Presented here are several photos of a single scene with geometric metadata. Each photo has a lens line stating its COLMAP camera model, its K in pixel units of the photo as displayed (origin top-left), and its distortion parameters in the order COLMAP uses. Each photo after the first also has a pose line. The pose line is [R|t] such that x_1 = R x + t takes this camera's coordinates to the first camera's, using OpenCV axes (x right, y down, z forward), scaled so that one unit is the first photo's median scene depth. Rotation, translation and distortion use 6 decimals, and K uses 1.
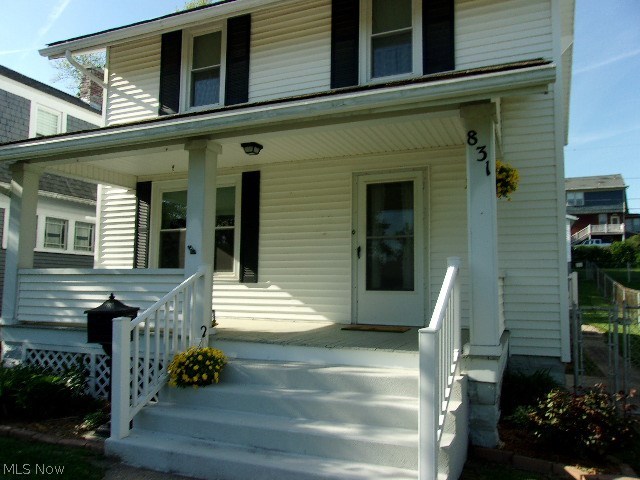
lens RADIAL K [[501.0, 0, 318.8], [0, 501.0, 240.7], [0, 0, 1]] dist [-0.009171, 0.043676]
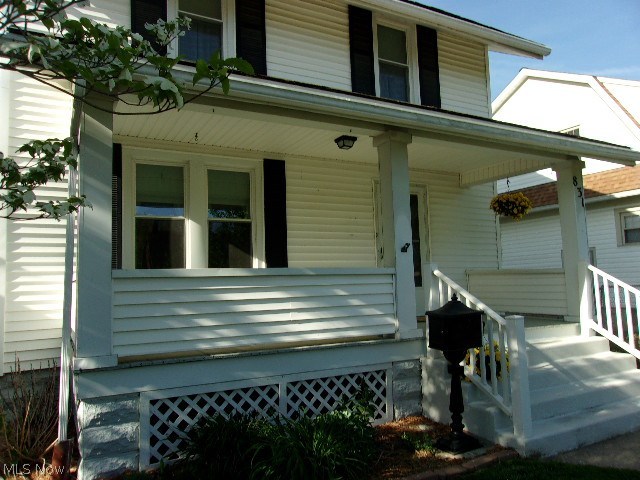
lens RADIAL K [[501.0, 0, 317.5], [0, 501.0, 241.8], [0, 0, 1]] dist [-0.009171, 0.043676]
pose [[0.614396, 0.040271, 0.787969, -0.894721], [-0.035502, 0.999096, -0.023380, 0.029221], [-0.788199, -0.013609, 0.615270, 0.447180]]
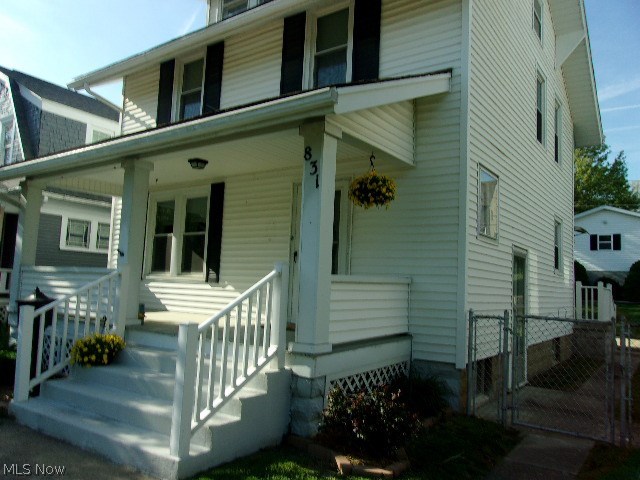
lens RADIAL K [[501.0, 0, 315.4], [0, 501.0, 241.0], [0, 0, 1]] dist [-0.009171, 0.043676]
pose [[0.974809, 0.008024, -0.222896, 0.371079], [-0.009514, 0.999939, -0.005611, -0.005511], [0.222837, 0.007590, 0.974826, -0.039999]]
